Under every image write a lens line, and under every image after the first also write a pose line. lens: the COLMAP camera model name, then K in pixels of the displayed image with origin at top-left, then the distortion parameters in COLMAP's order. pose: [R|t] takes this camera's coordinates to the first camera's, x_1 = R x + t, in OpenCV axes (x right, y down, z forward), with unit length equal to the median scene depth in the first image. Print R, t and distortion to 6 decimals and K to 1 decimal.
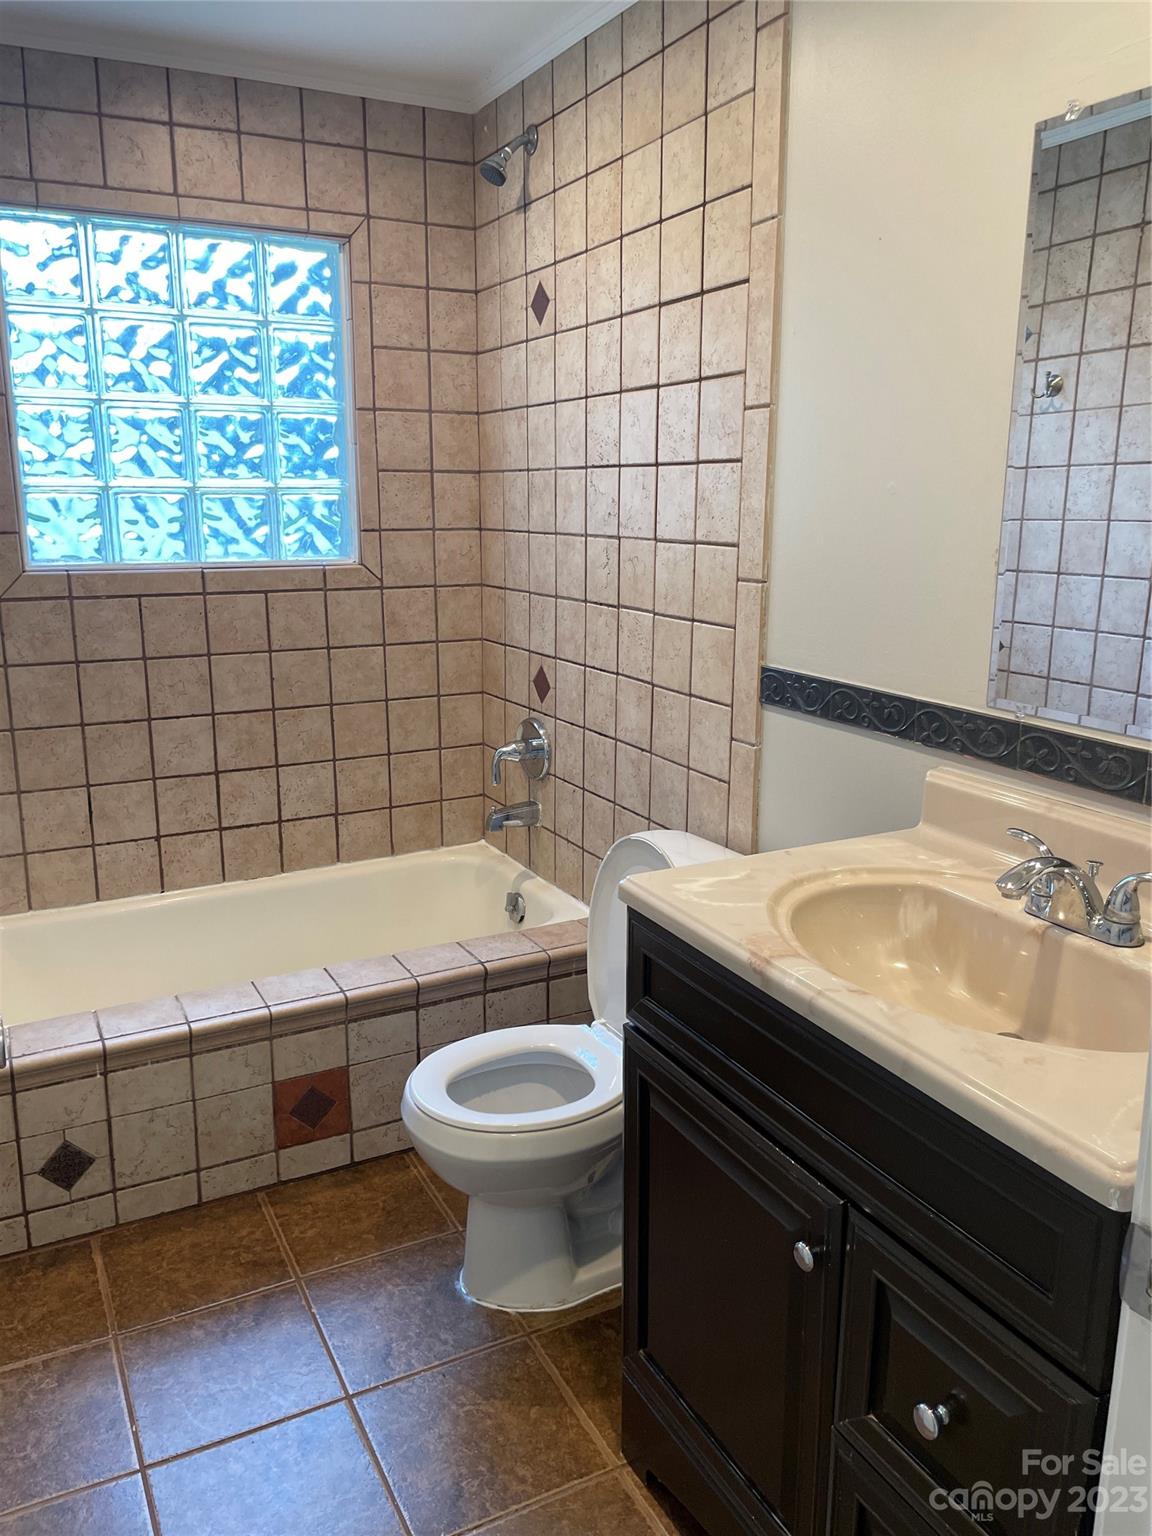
lens RADIAL K [[1167.3, 0, 575.0], [0, 1167.3, 760.4], [0, 0, 1]] dist [0.098359, -0.127007]
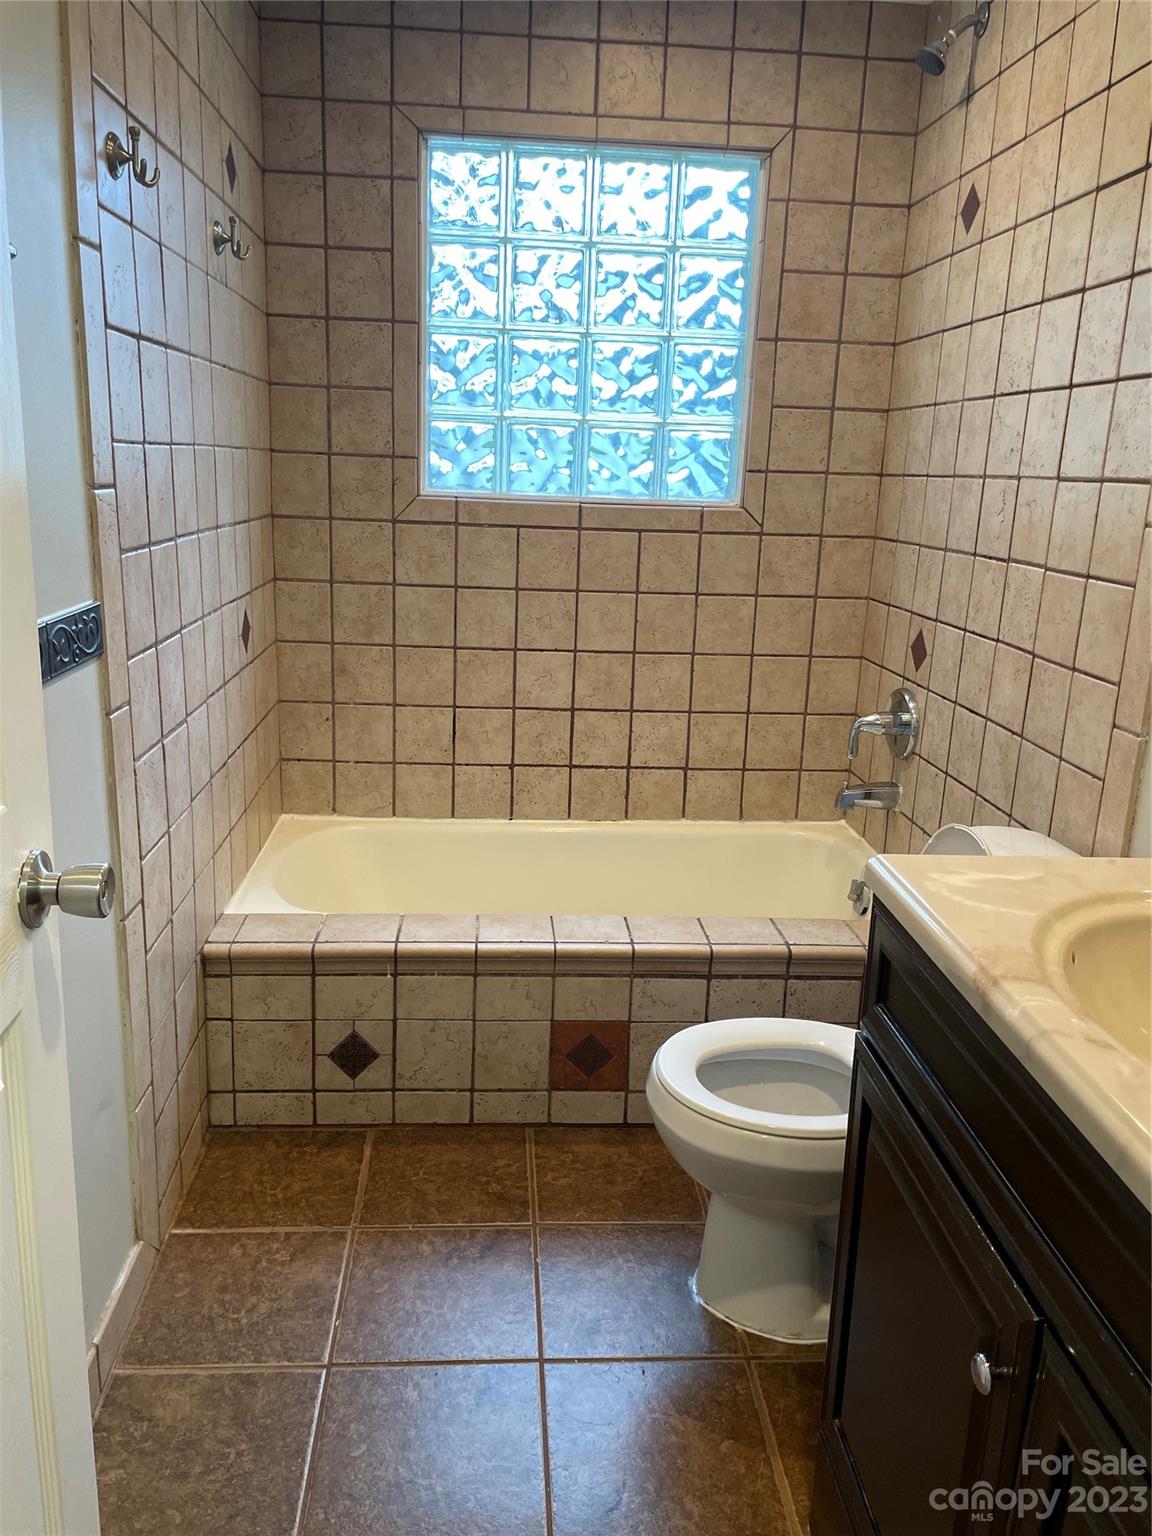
lens RADIAL K [[1167.3, 0, 575.0], [0, 1167.3, 760.4], [0, 0, 1]] dist [0.098359, -0.127007]
pose [[0.917256, 0.129951, -0.376503, 0.086882], [-0.124632, 0.991453, 0.038569, 0.016488], [0.378297, 0.011547, 0.925612, 0.091620]]
